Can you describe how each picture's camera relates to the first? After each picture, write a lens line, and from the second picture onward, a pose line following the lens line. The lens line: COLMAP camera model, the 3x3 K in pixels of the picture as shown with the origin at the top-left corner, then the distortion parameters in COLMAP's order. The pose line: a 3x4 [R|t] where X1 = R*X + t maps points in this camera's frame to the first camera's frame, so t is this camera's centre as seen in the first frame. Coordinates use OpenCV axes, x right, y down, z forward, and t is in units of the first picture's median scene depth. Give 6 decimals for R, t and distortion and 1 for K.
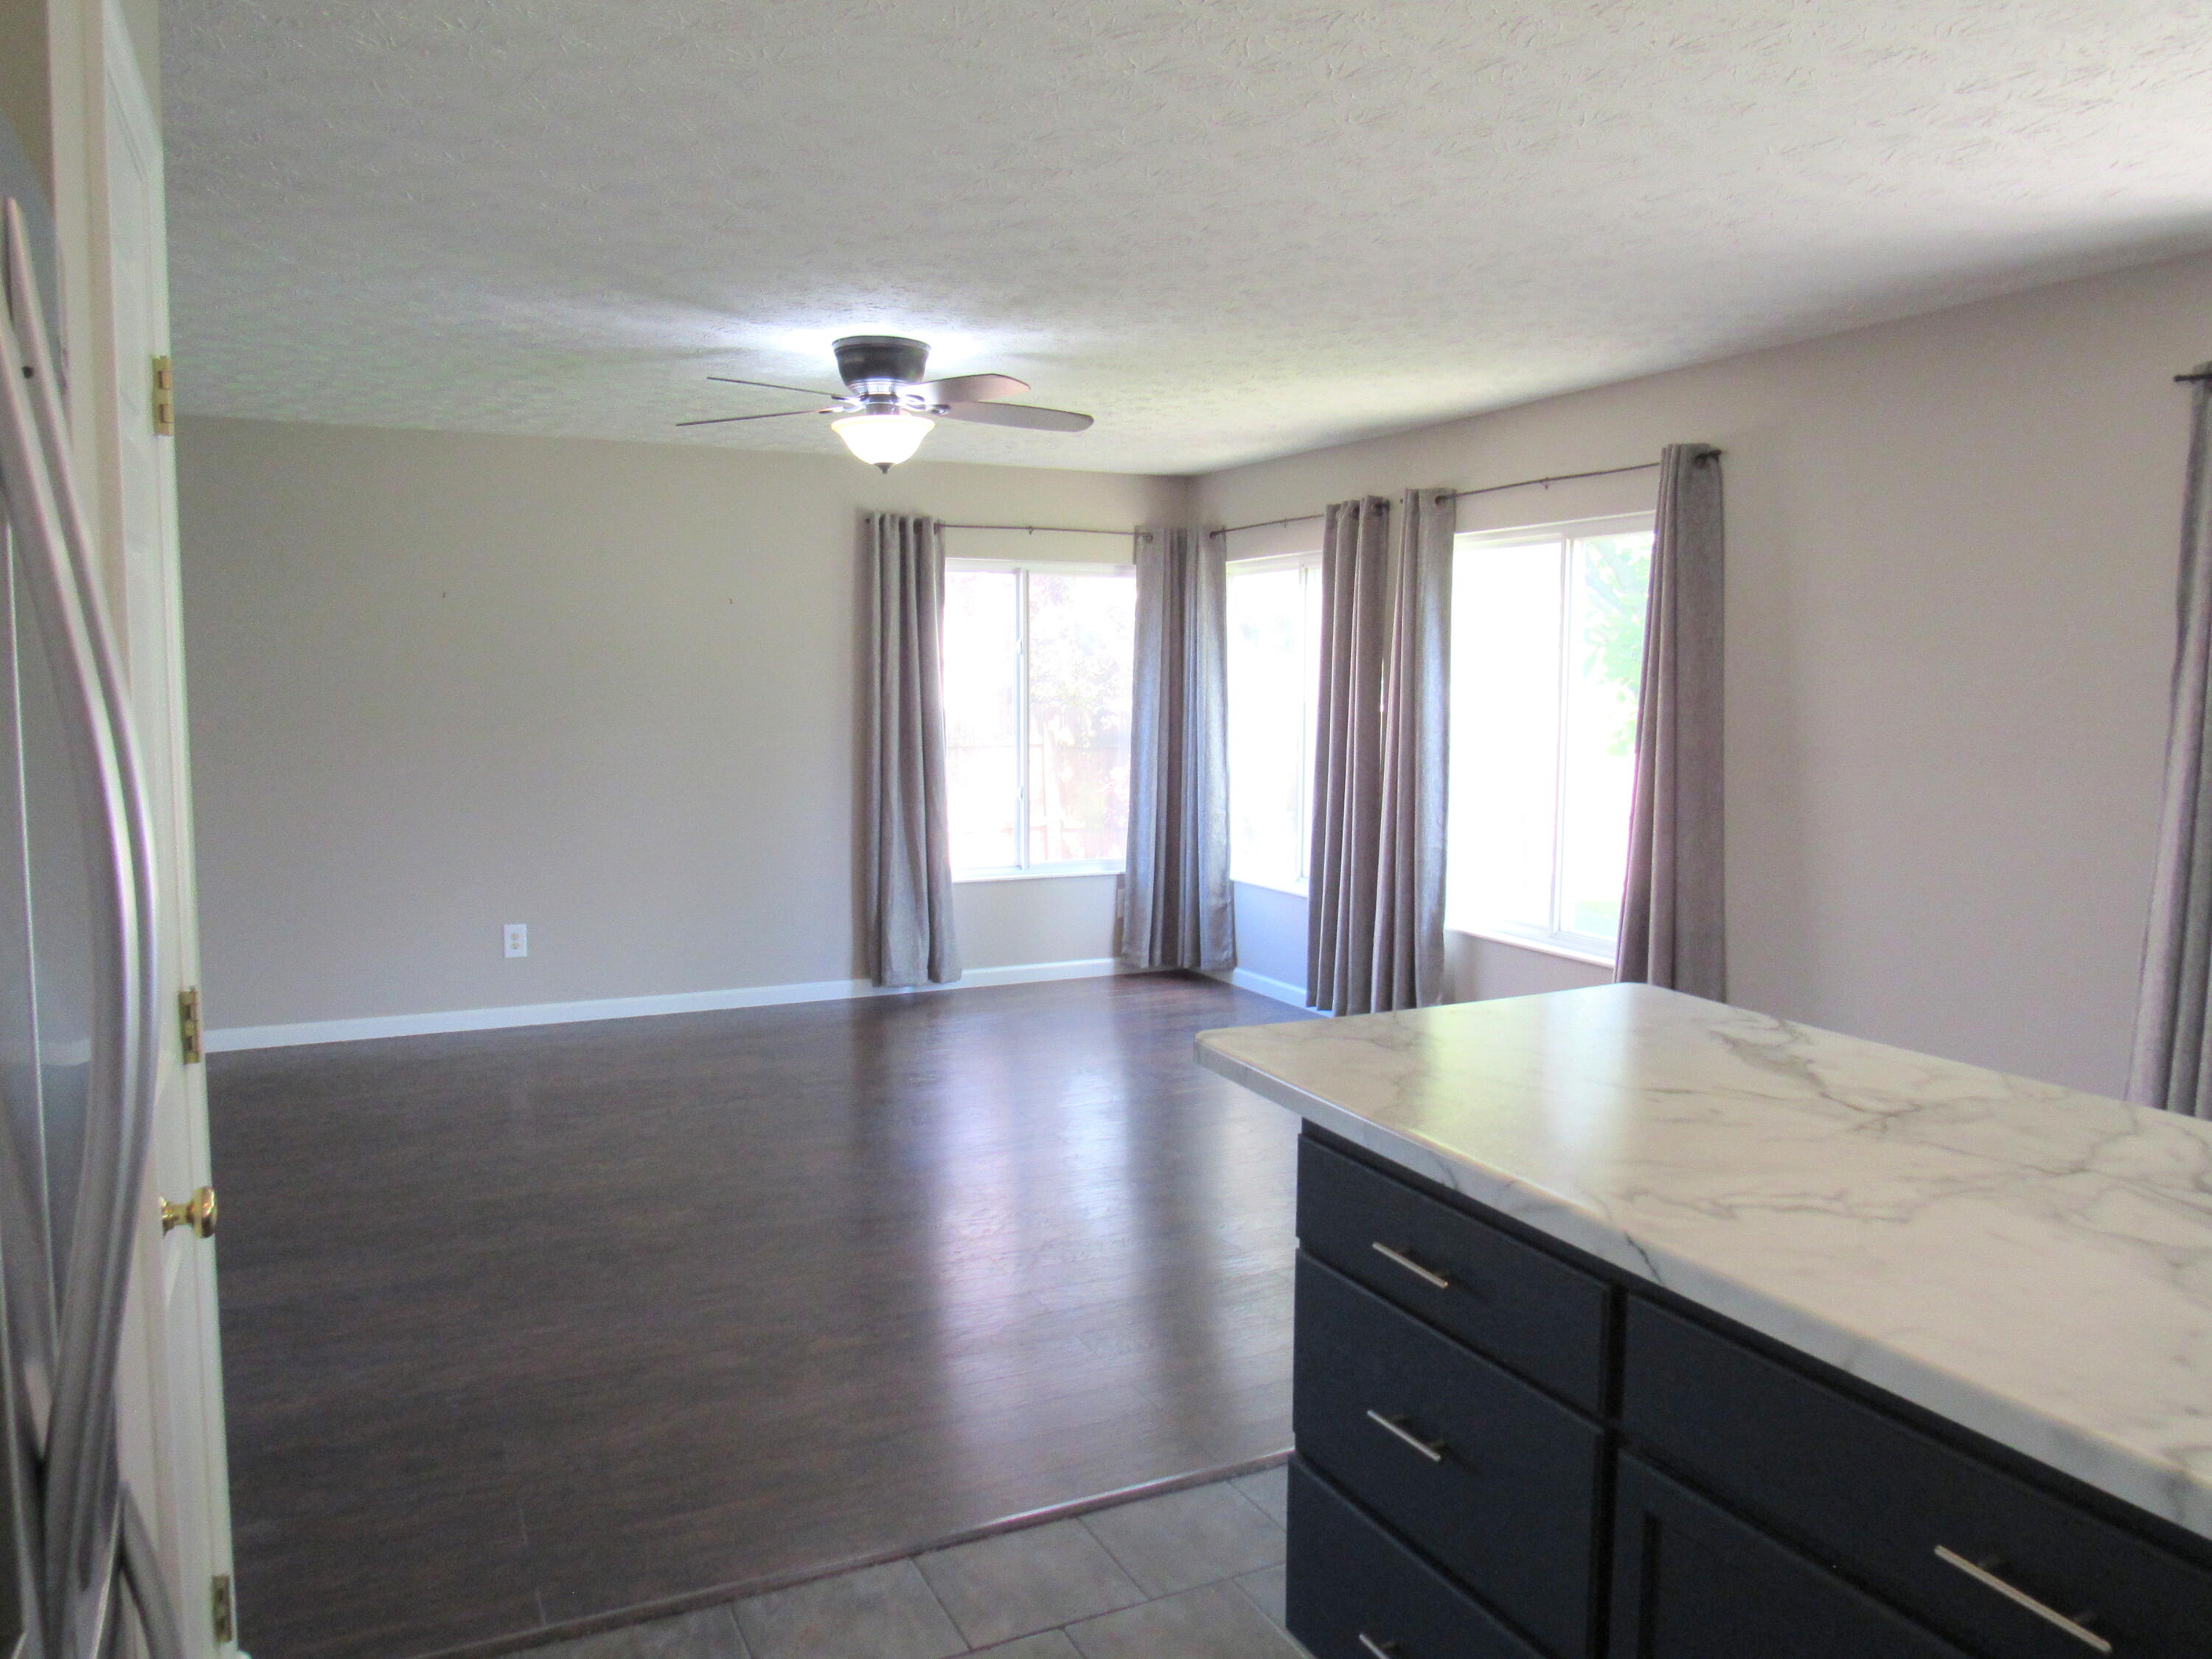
lens RADIAL K [[1536.0, 0, 1106.0], [0, 1536.0, 829.5], [0, 0, 1]] dist [-0.000620, -0.000502]
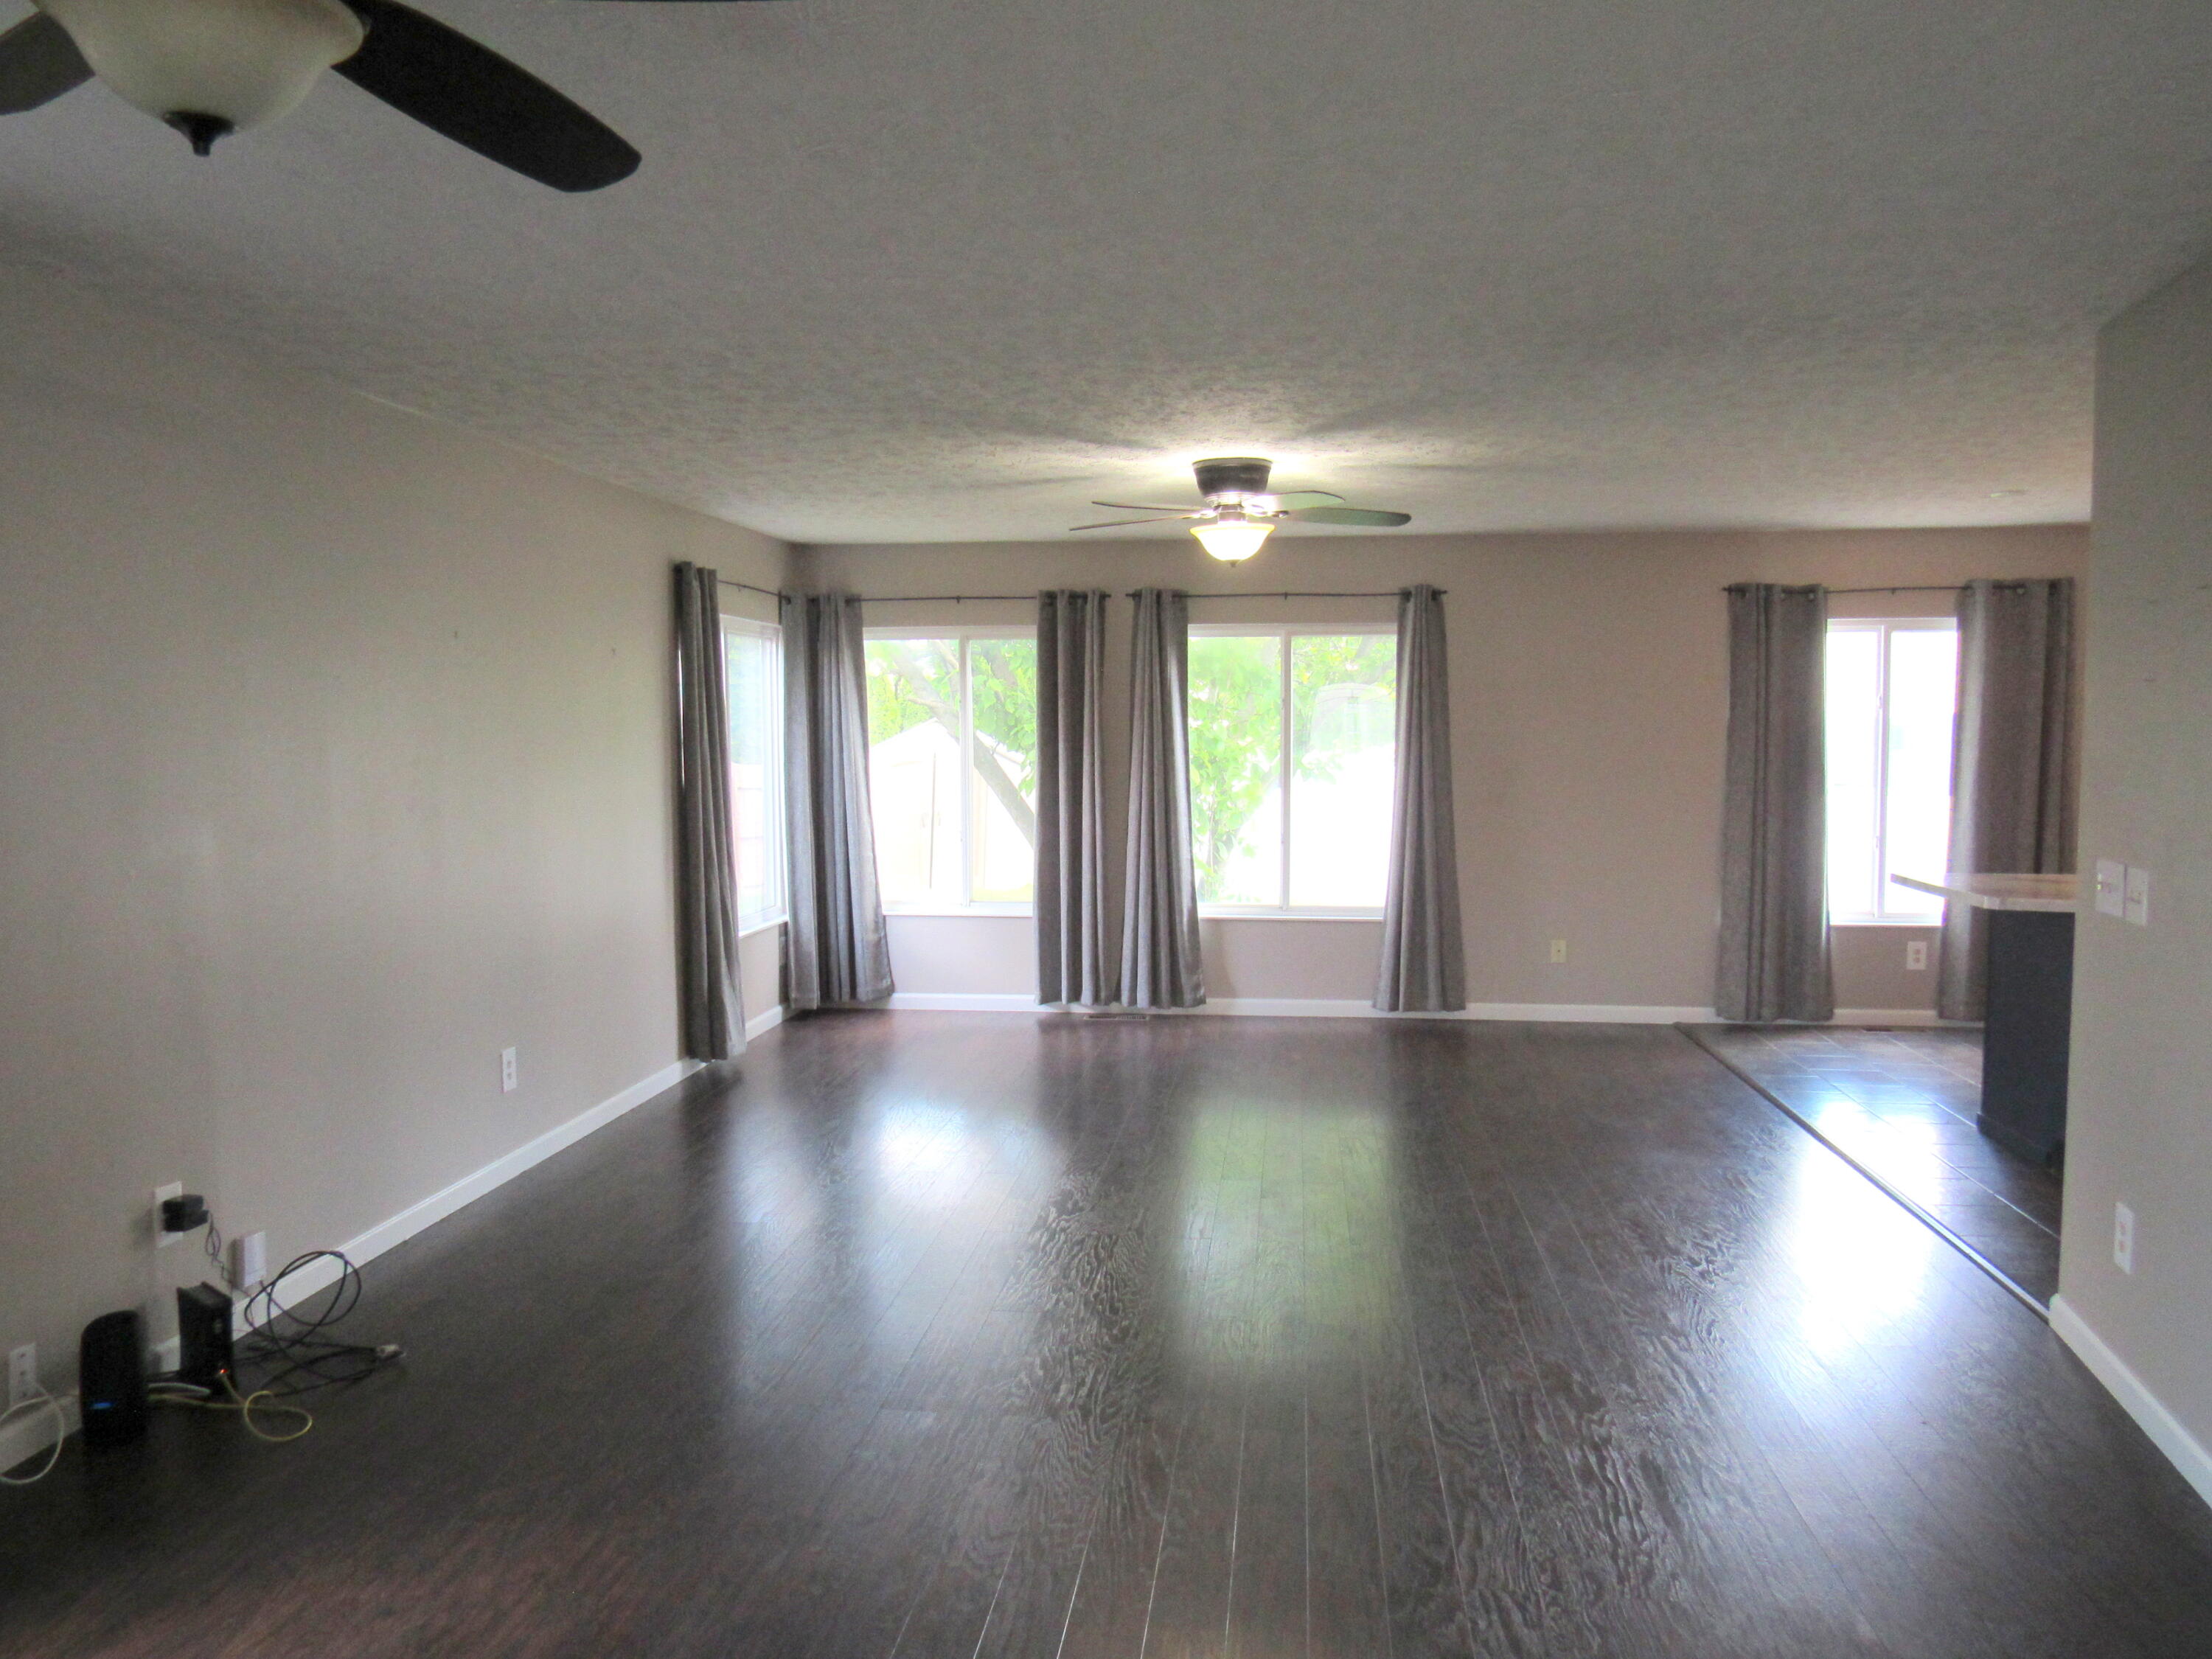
lens RADIAL K [[1578.3, 0, 1106.0], [0, 1578.3, 829.5], [0, 0, 1]] dist [-0.049339, 0.027018]
pose [[0.538243, -0.062868, 0.840442, -0.787853], [0.089558, 0.995834, 0.017136, -0.033658], [-0.838018, 0.066045, 0.541631, 0.252802]]
